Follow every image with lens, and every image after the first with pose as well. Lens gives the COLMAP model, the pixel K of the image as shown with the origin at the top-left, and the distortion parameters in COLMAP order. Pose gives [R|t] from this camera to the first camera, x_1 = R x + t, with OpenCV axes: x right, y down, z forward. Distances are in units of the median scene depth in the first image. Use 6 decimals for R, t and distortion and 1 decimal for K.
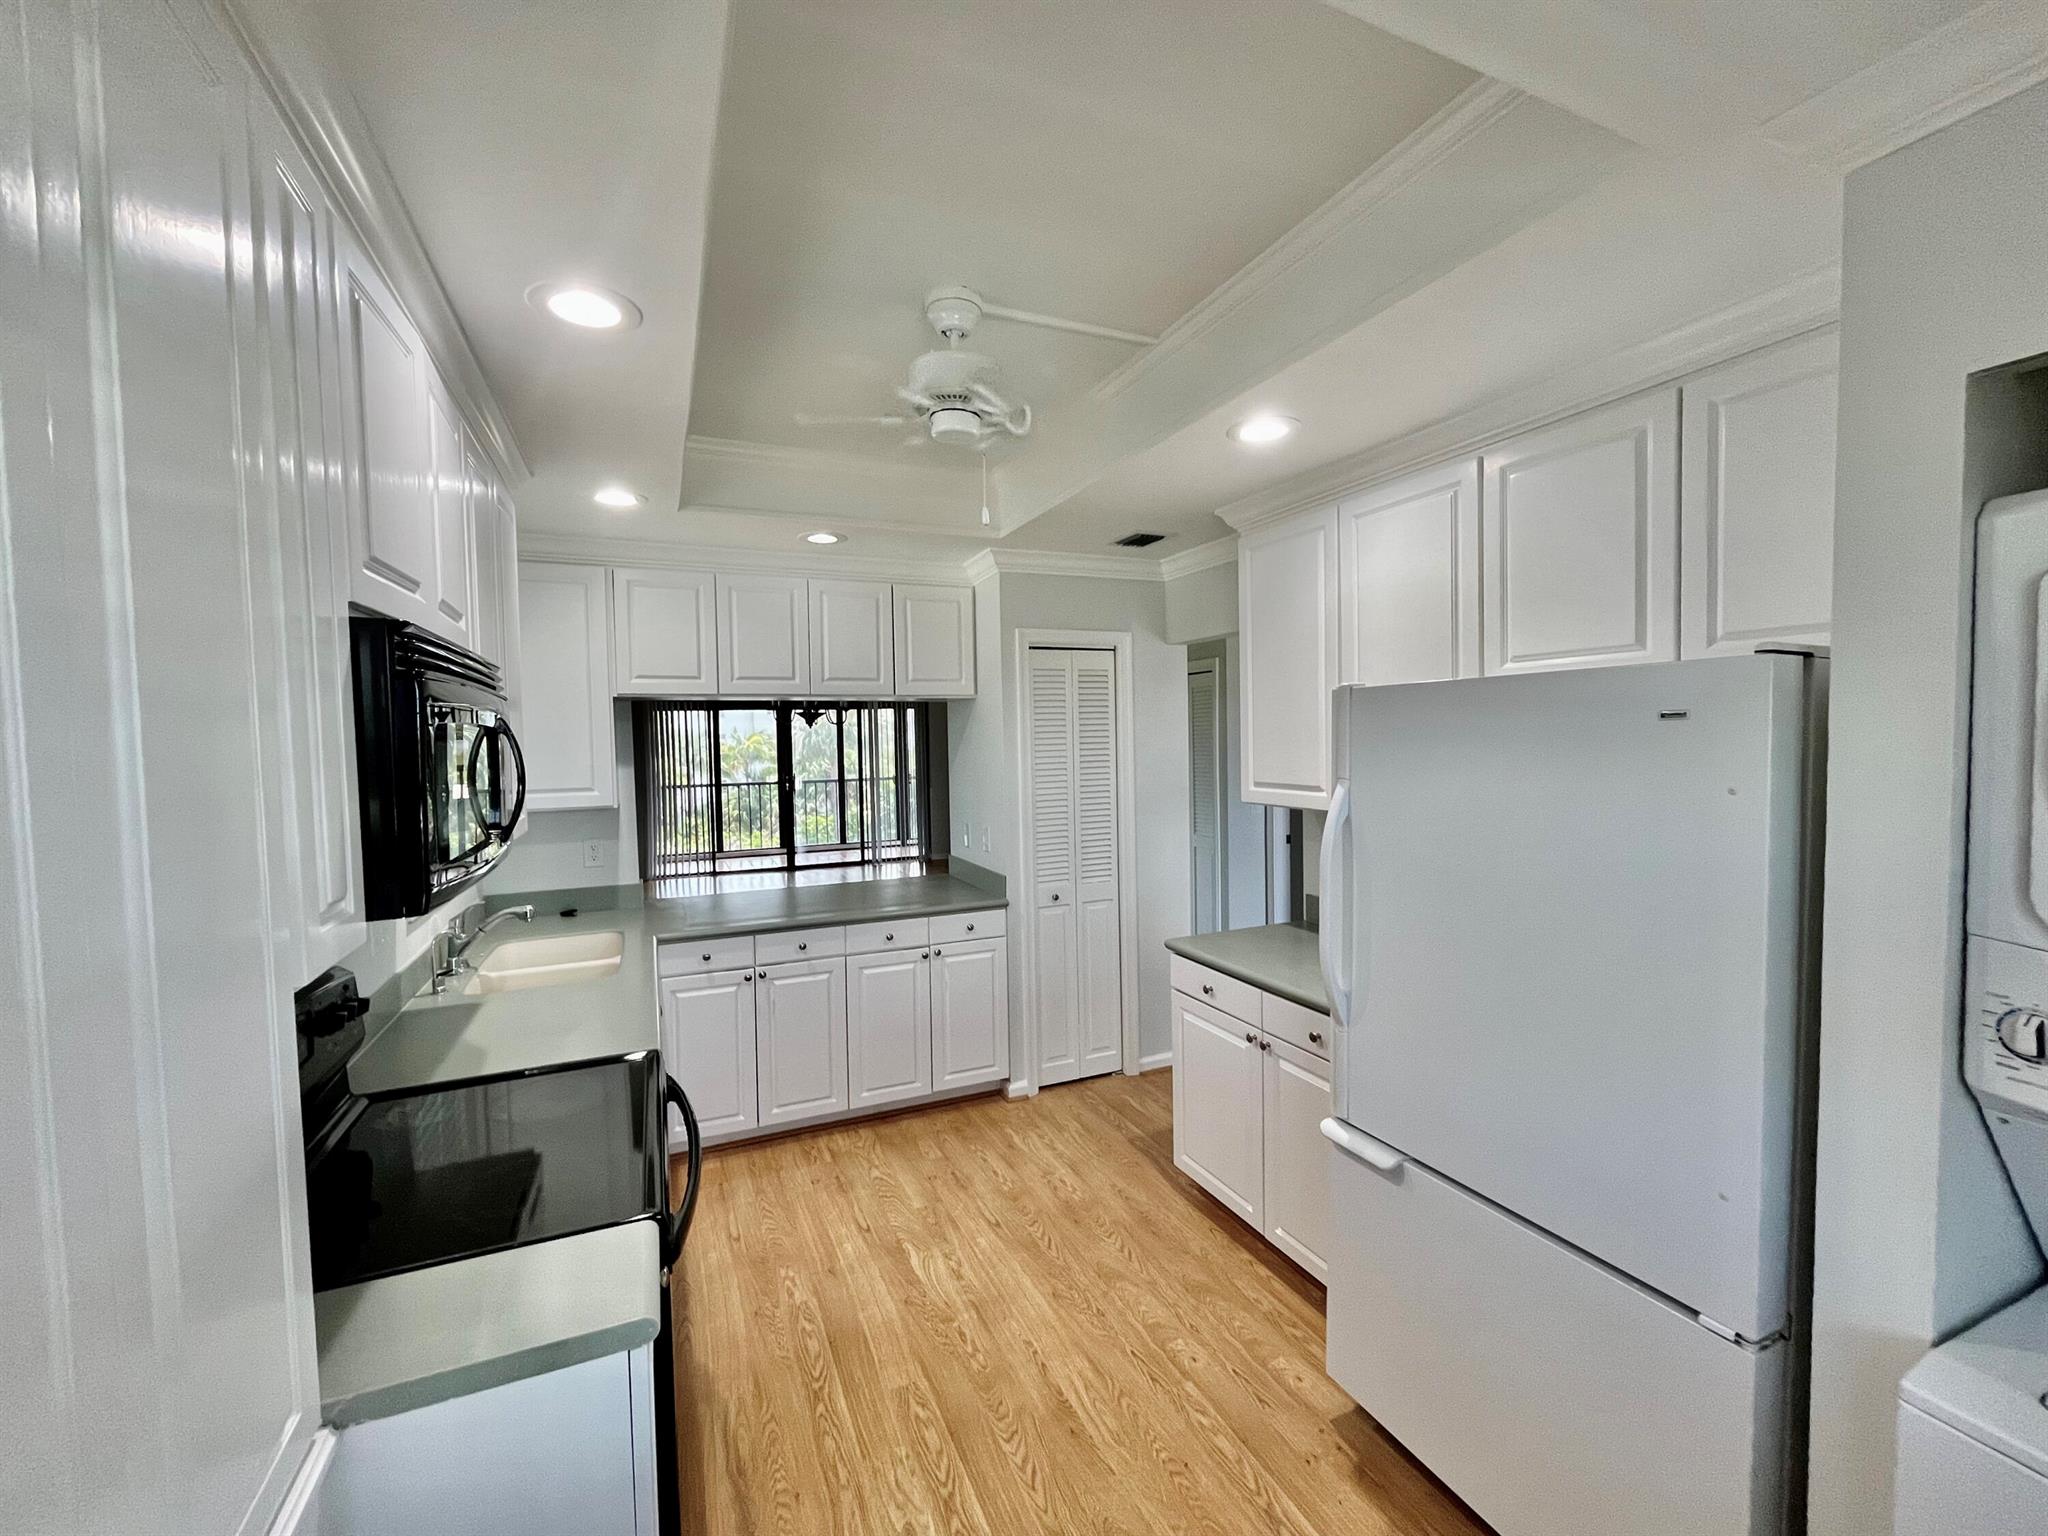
lens RADIAL K [[833.3, 0, 1019.8], [0, 833.3, 768.5], [0, 0, 1]] dist [-0.002522, -0.000423]
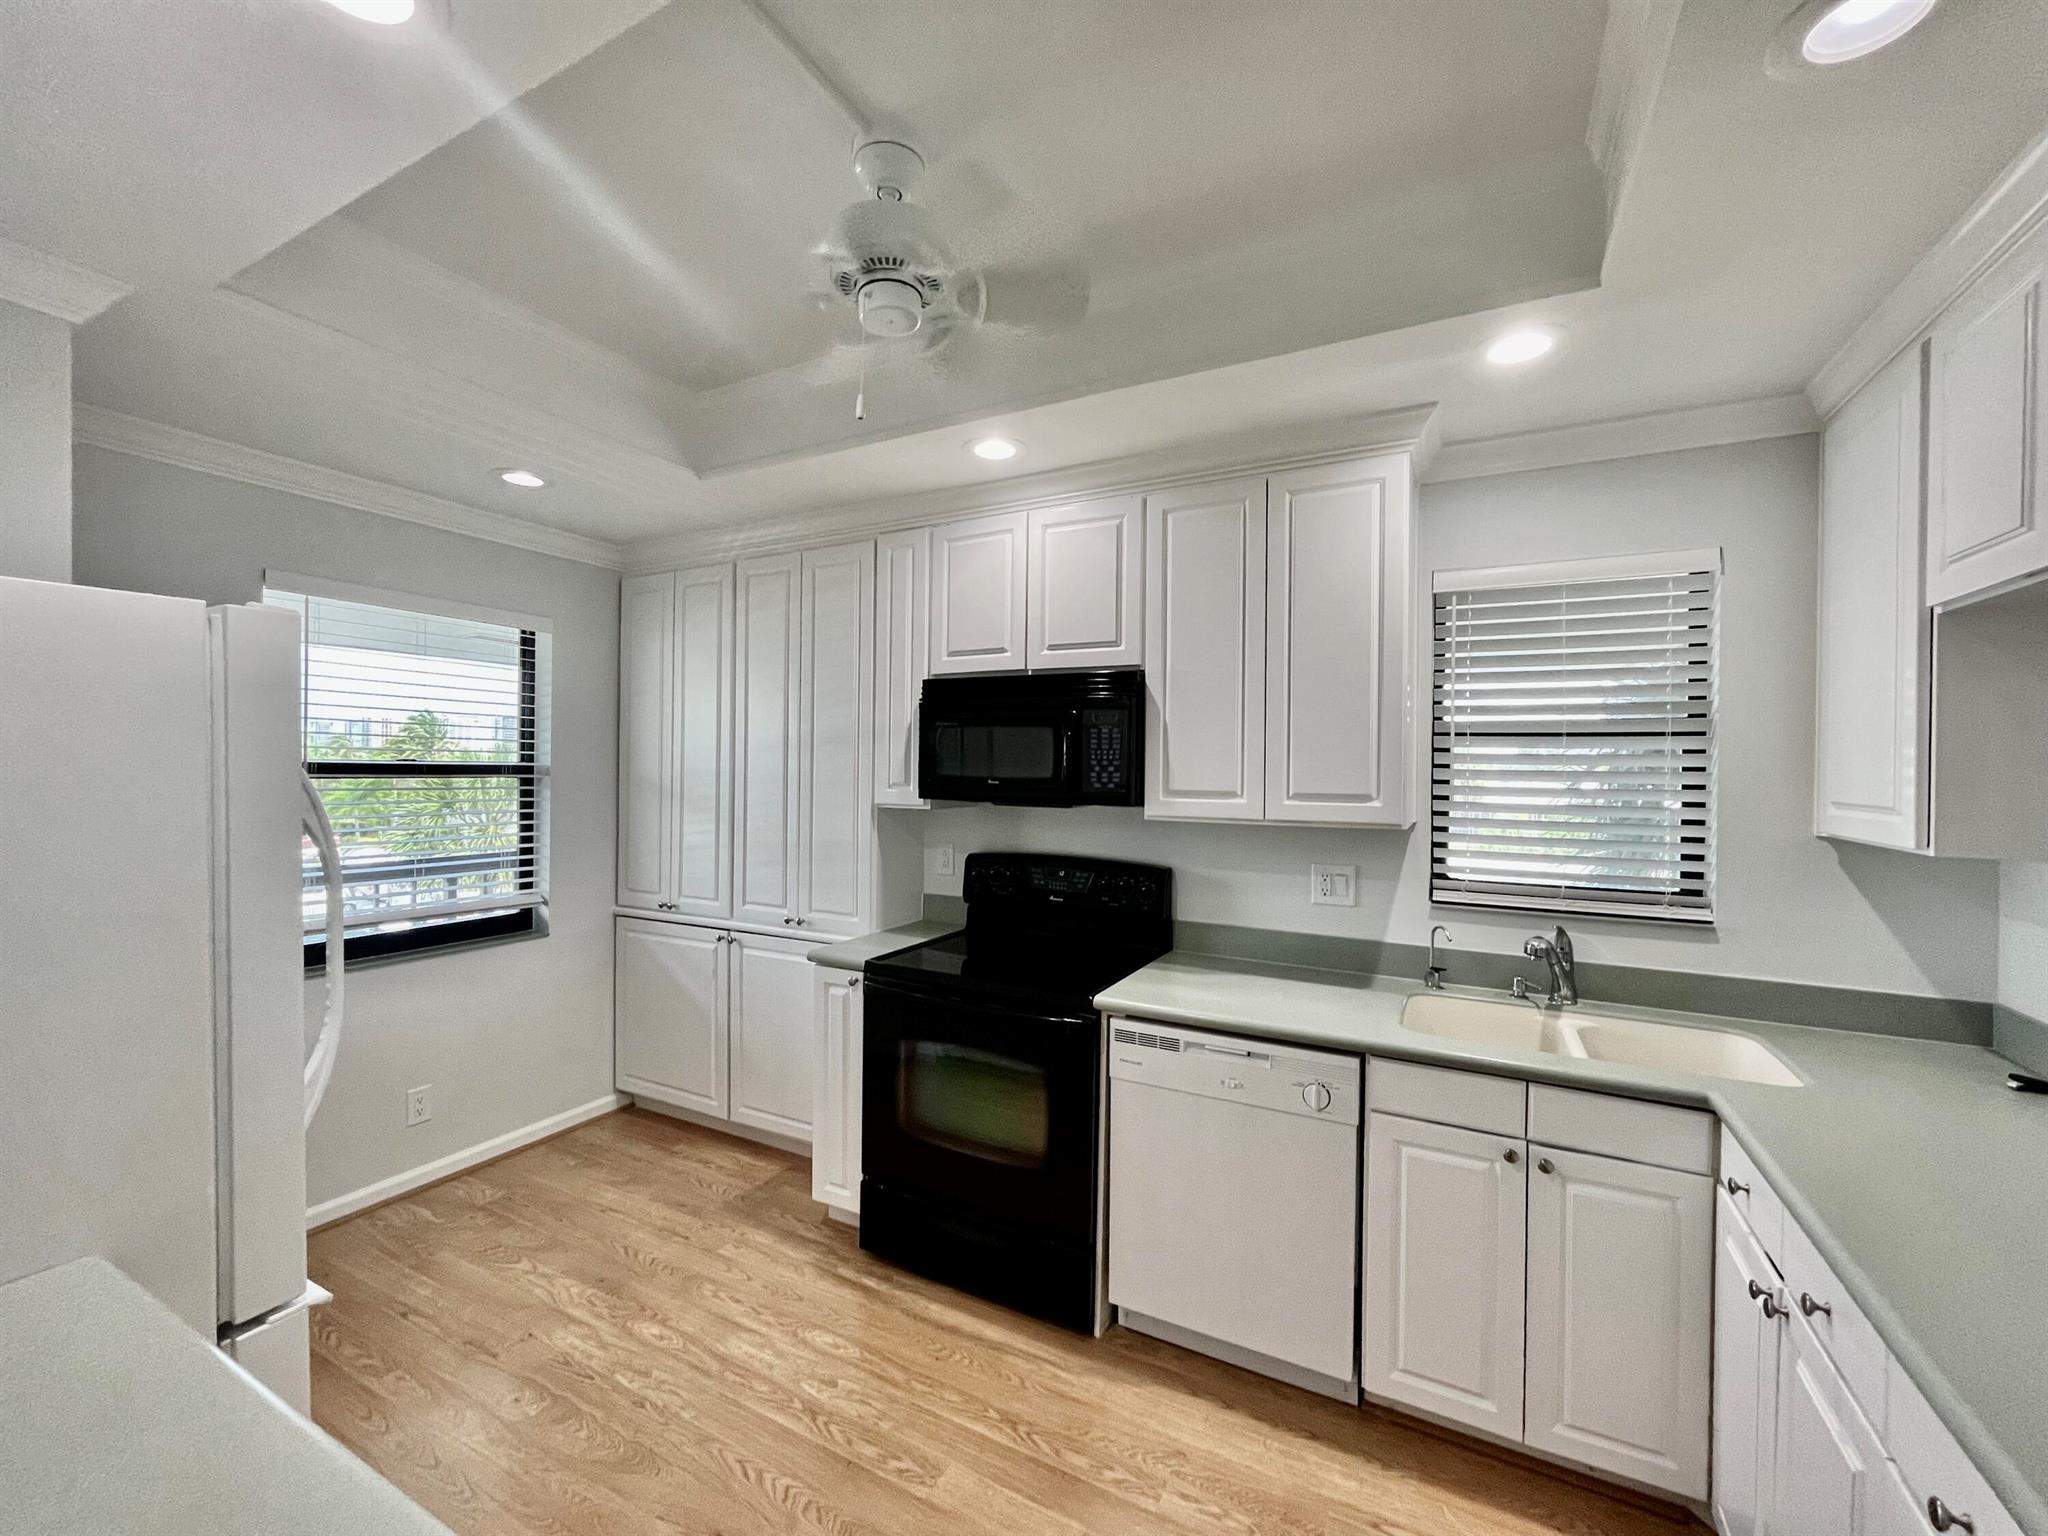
lens RADIAL K [[832.6, 0, 1019.7], [0, 832.6, 770.1], [0, 0, 1]] dist [-0.004684, -0.000131]
pose [[-0.786554, 0.010115, -0.617439, 0.255017], [-0.022954, 0.998696, 0.045603, -0.012258], [0.617095, 0.050042, -0.785296, 1.383642]]
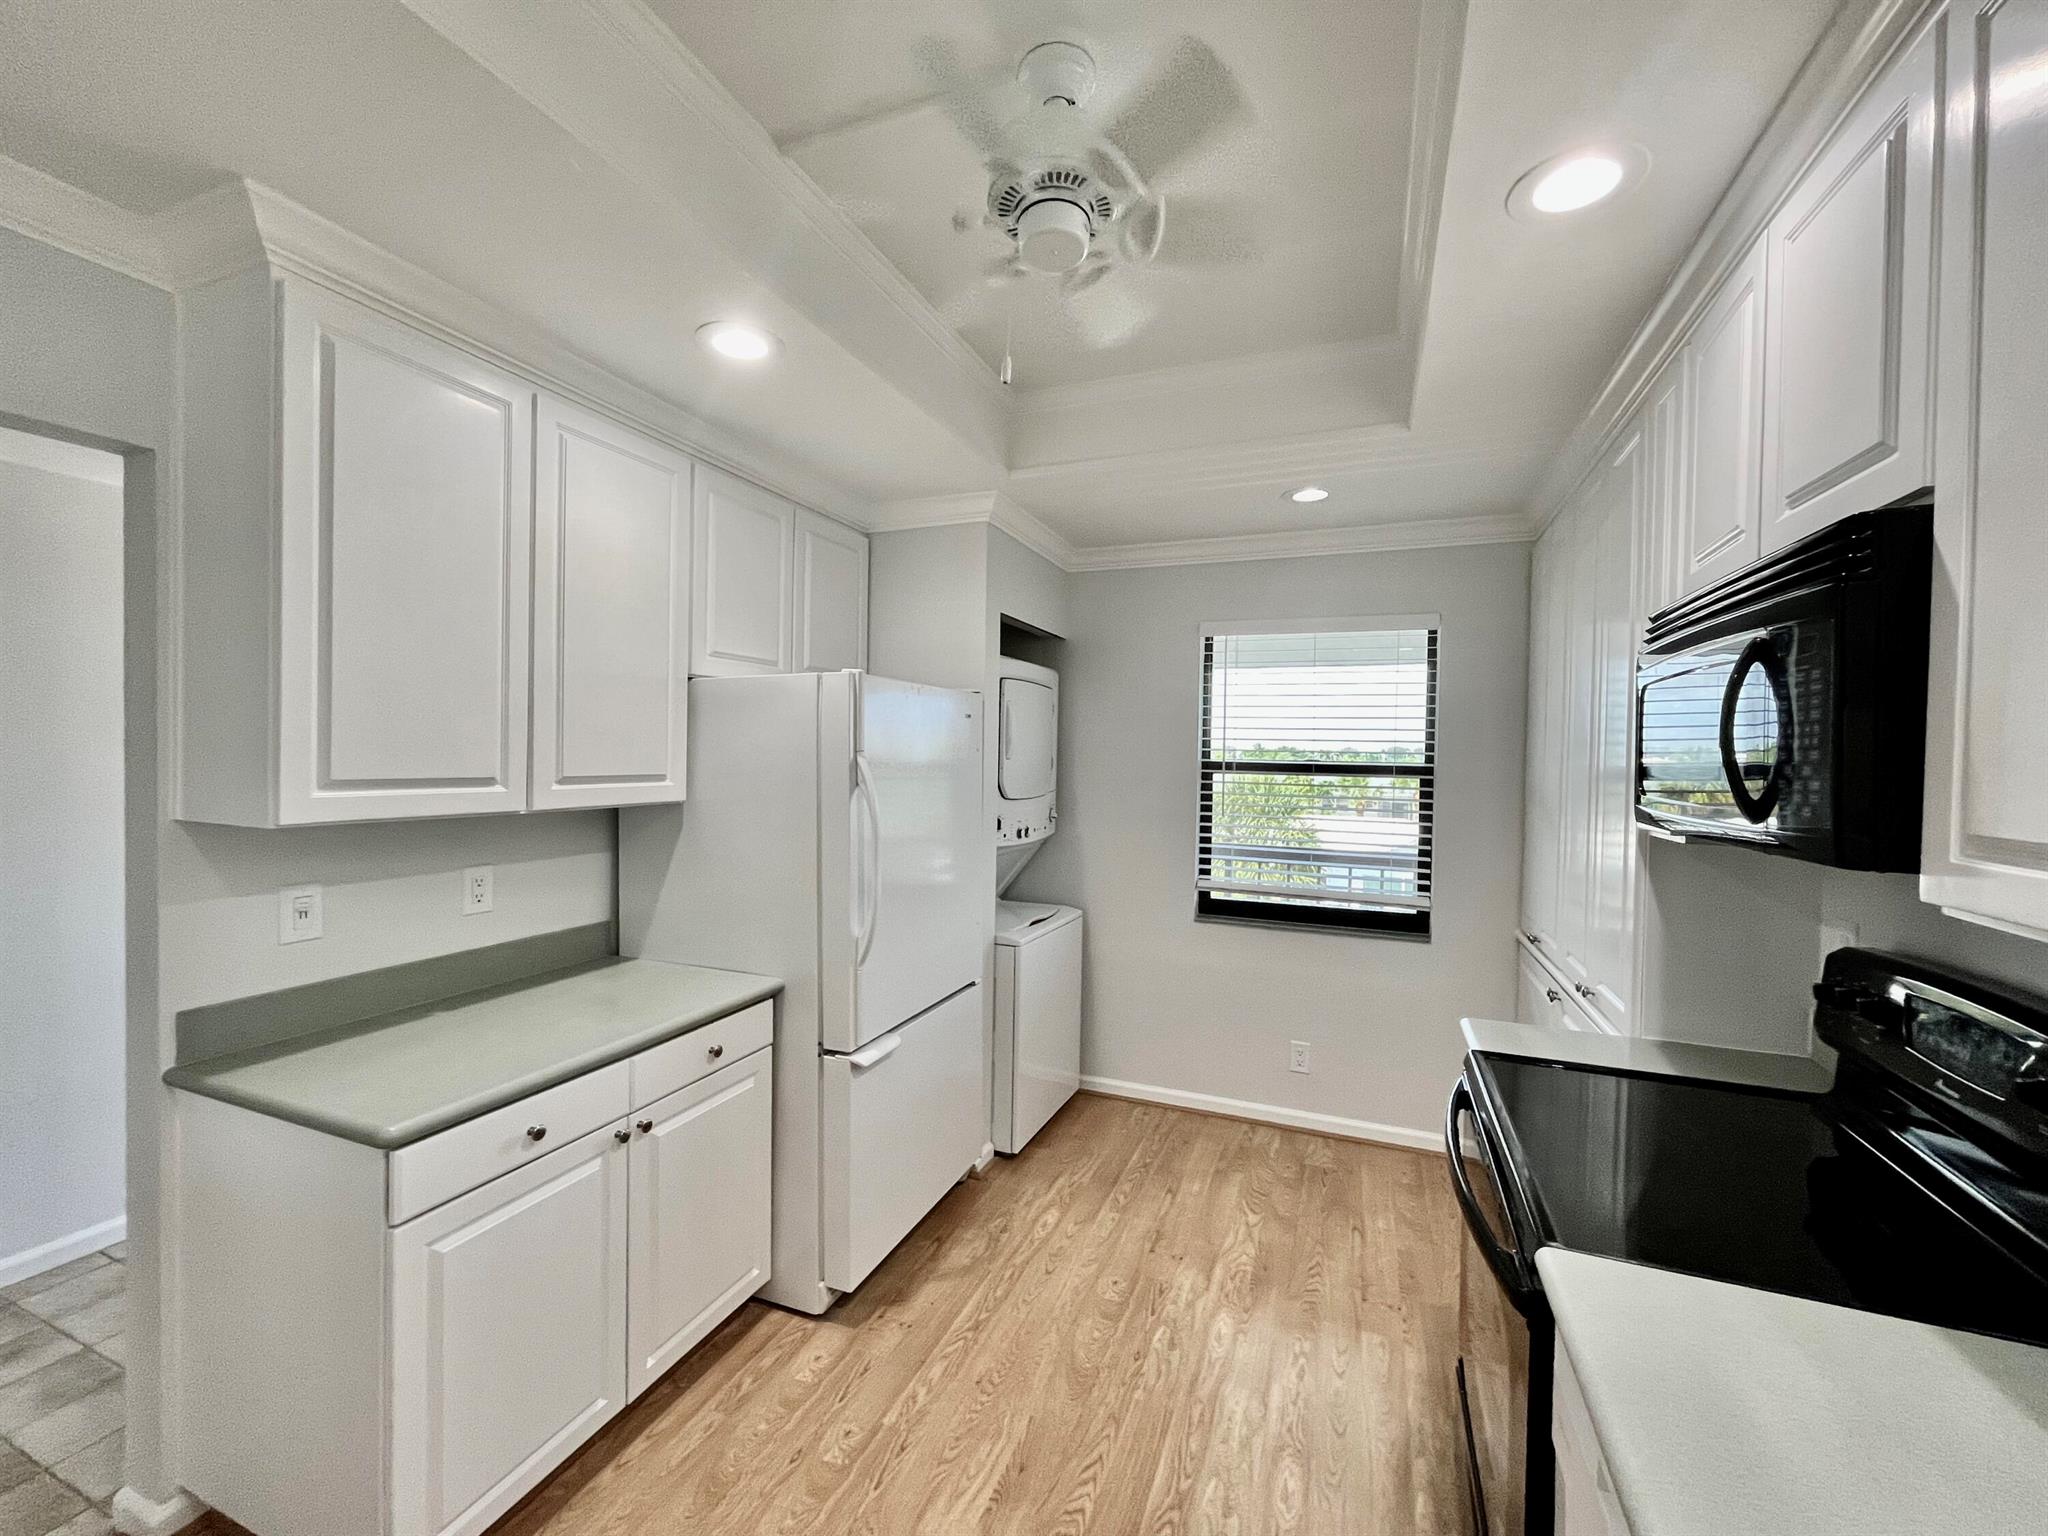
lens RADIAL K [[830.6, 0, 1017.6], [0, 830.6, 769.0], [0, 0, 1]] dist [-0.002731, -0.000022]
pose [[-0.692121, -0.004350, 0.721768, -0.446627], [0.026156, 0.999174, 0.031104, 0.005079], [-0.721308, 0.040407, -0.691435, 1.225384]]
